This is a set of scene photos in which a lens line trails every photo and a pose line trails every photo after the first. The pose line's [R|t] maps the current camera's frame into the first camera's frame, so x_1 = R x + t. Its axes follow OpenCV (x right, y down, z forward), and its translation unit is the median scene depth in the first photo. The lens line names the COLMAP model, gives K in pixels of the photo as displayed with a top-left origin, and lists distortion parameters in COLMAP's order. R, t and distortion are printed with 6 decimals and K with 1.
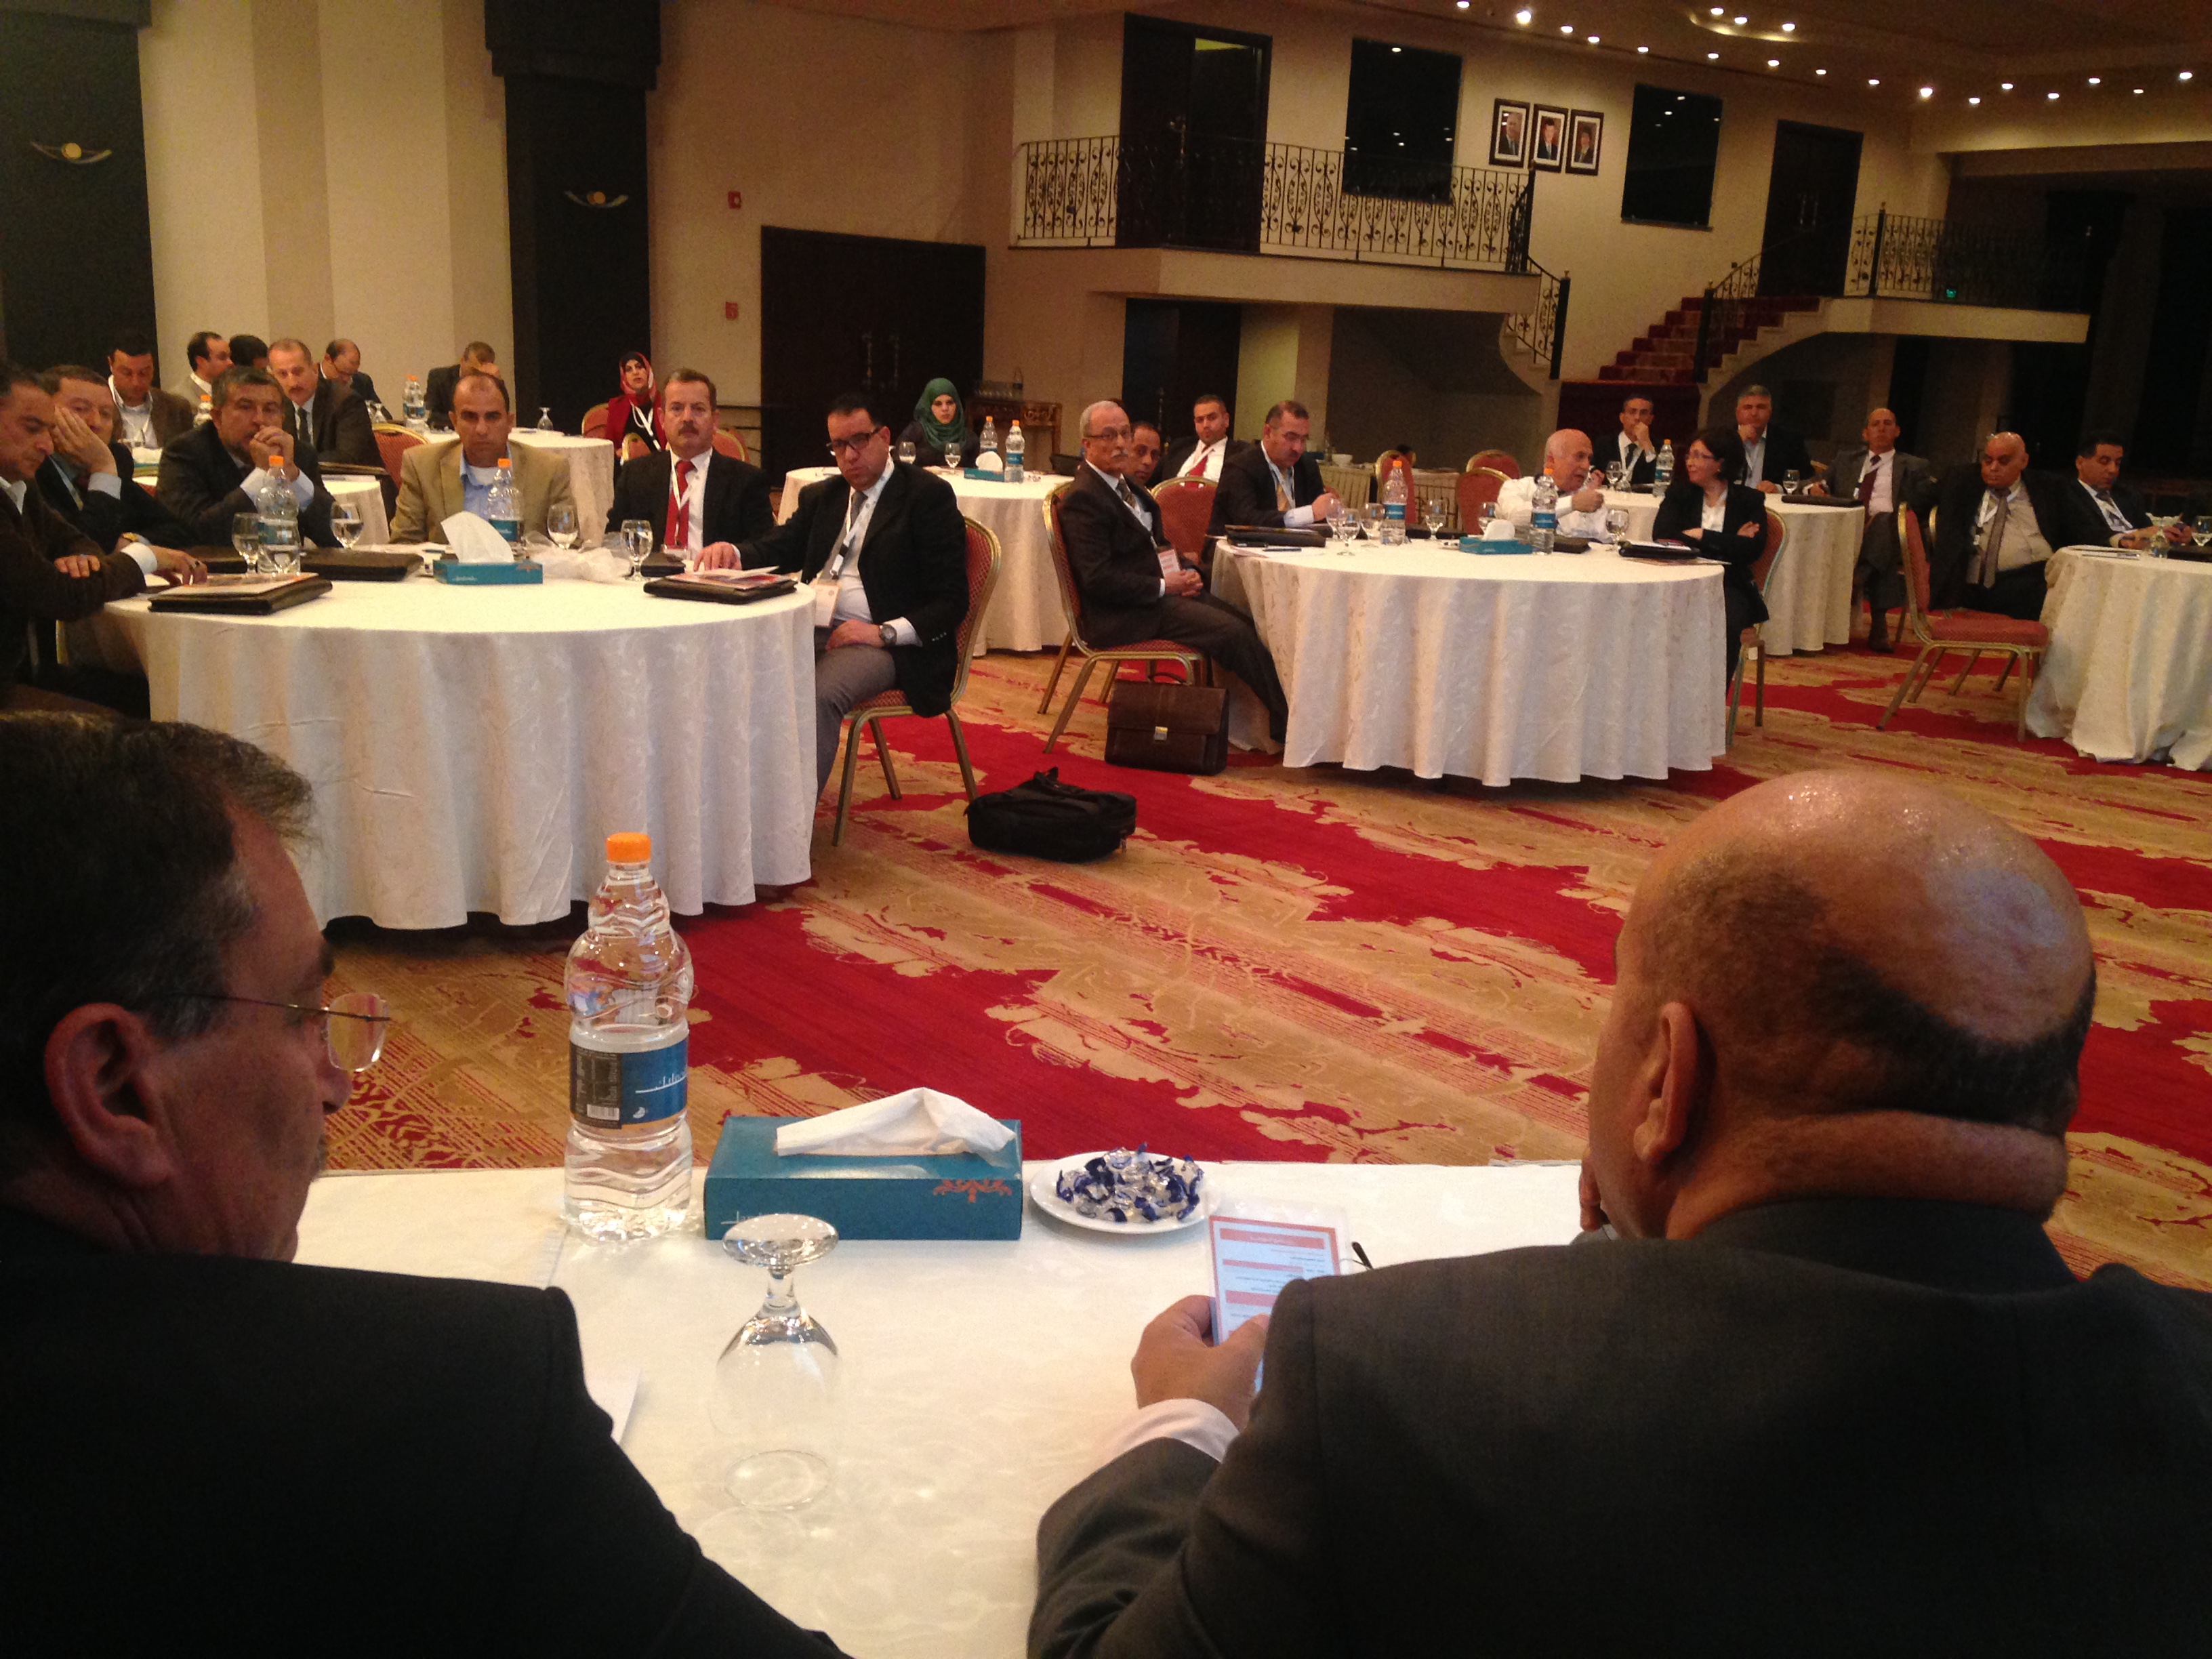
lens RADIAL K [[2150.3, 0, 1106.0], [0, 2150.3, 829.5], [0, 0, 1]] dist [0.004649, -0.000431]
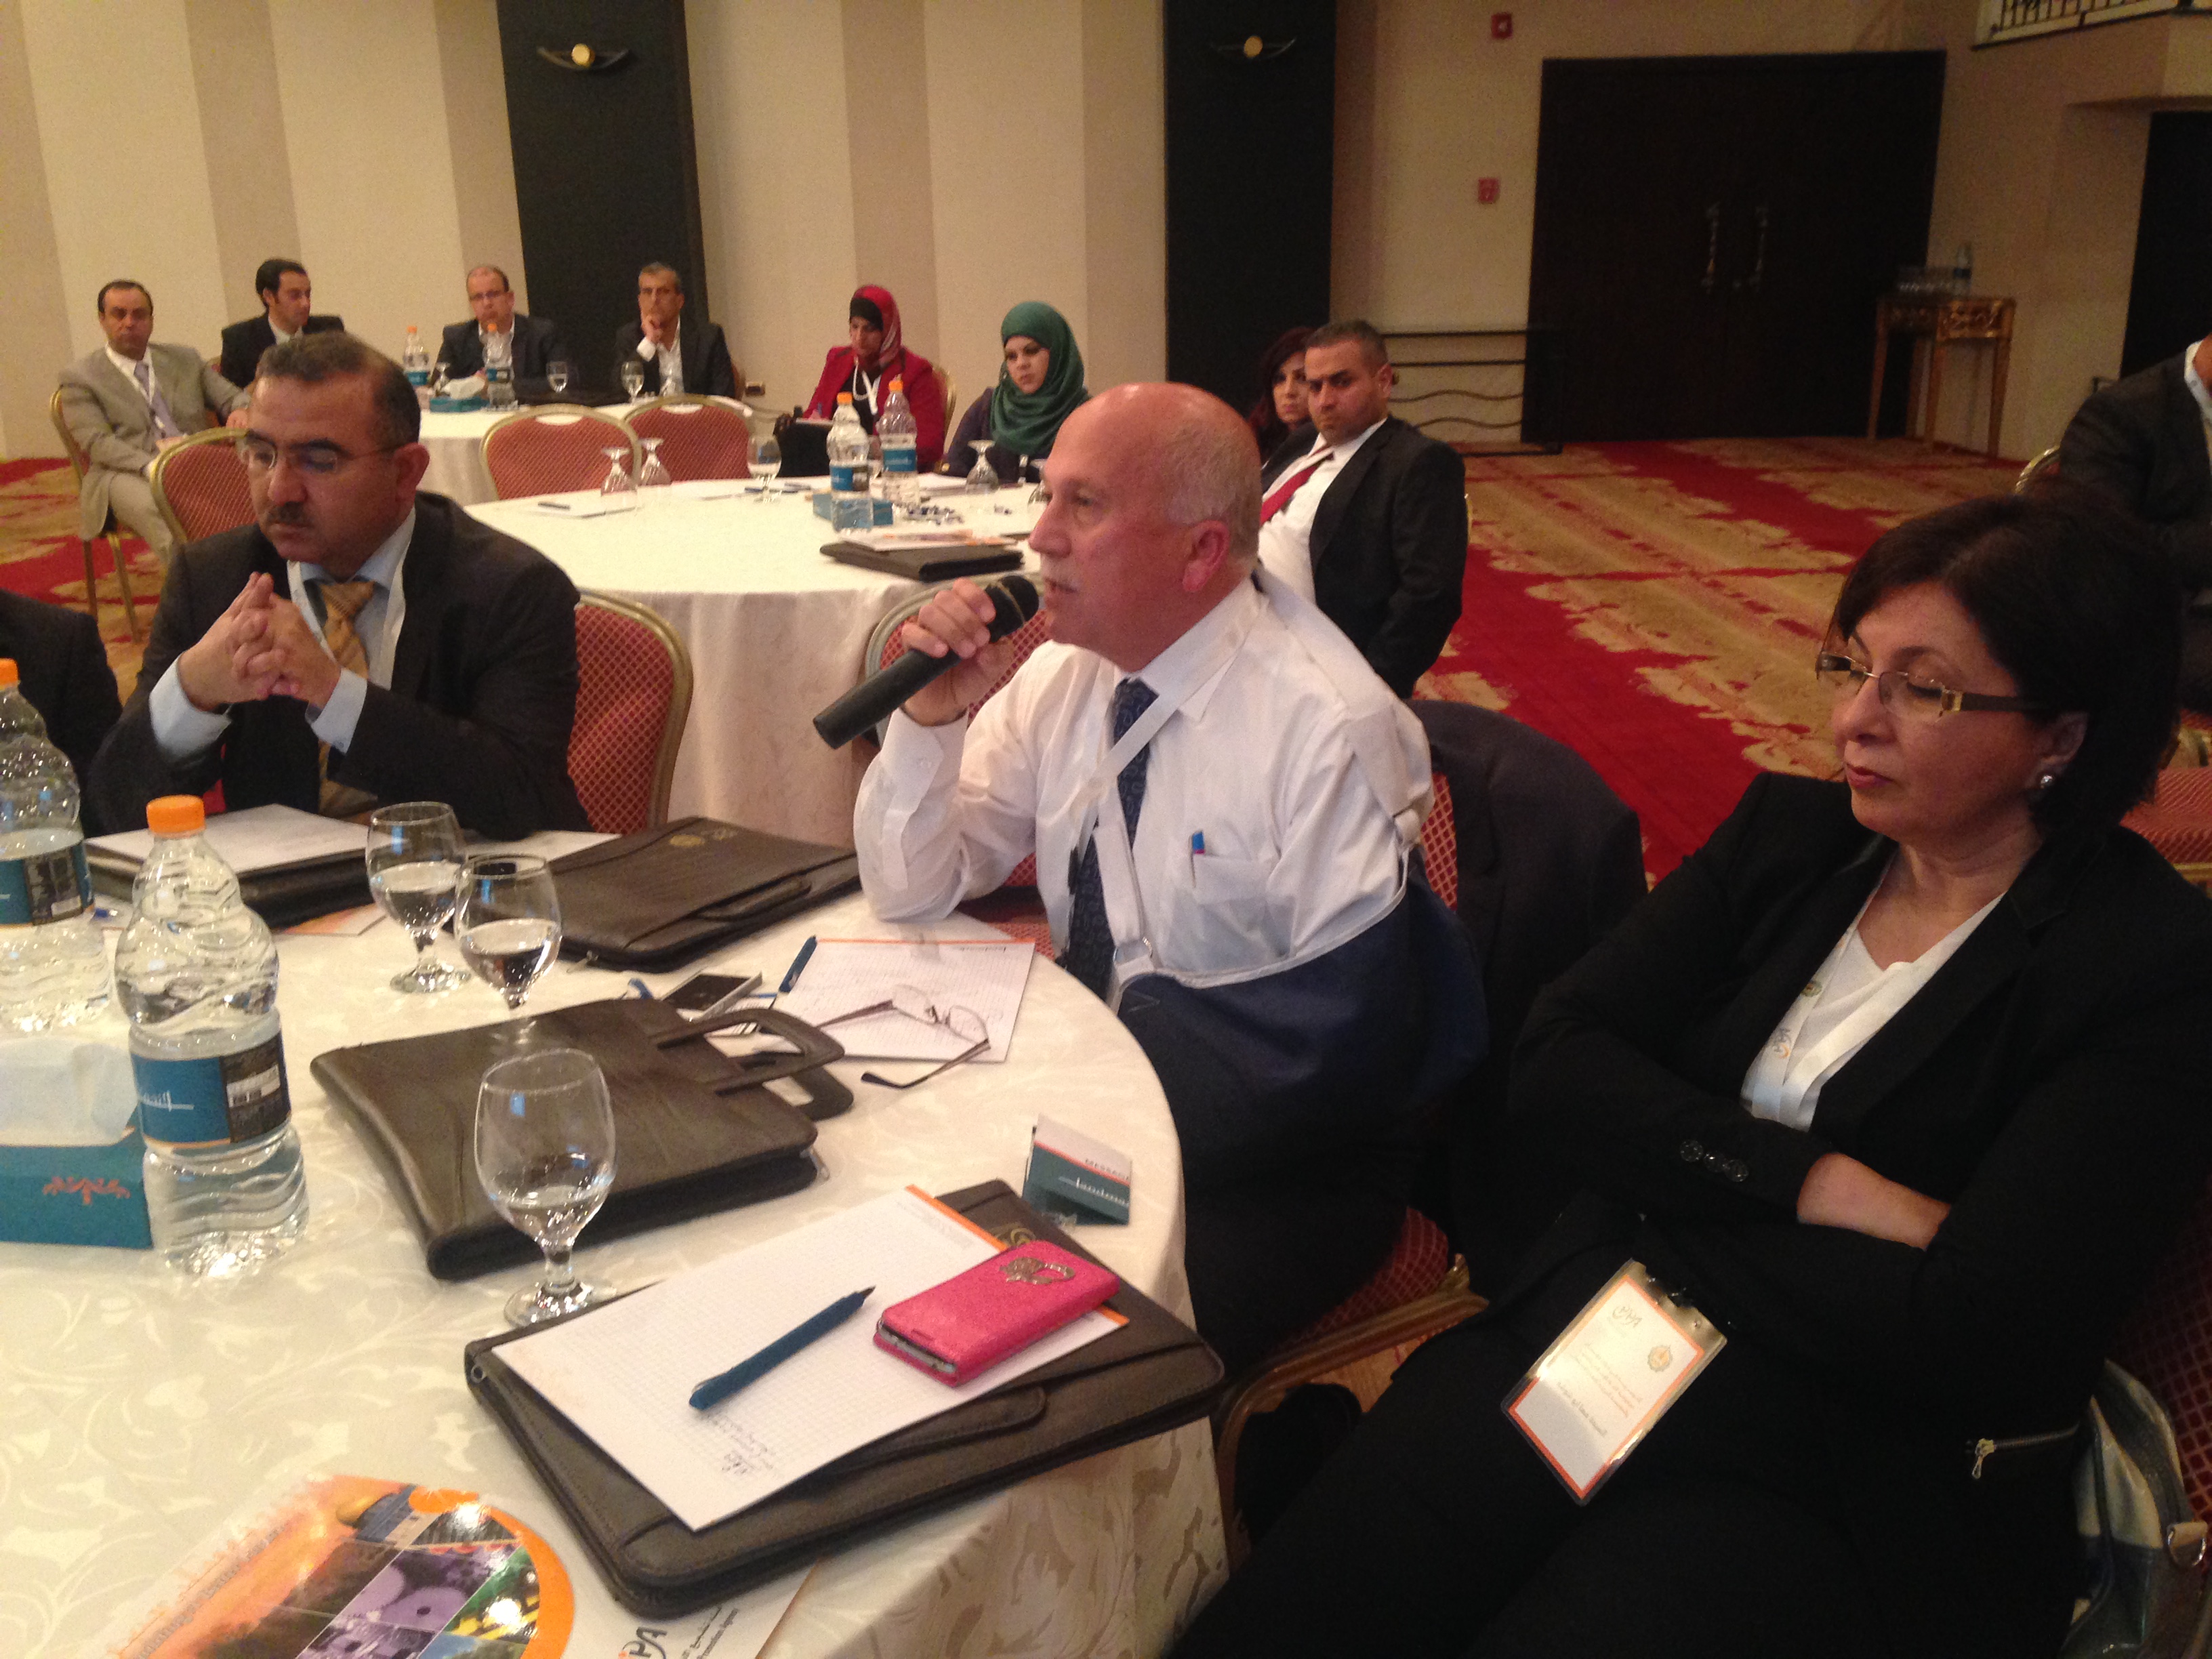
lens RADIAL K [[2065.5, 0, 1032.0], [0, 2065.5, 874.1], [0, 0, 1]] dist [0.025849, 0.004517]
pose [[0.787268, 0.118628, -0.605092, 0.142945], [-0.075479, 0.992479, 0.096371, -0.073911], [0.611974, -0.030198, 0.790301, 0.366900]]
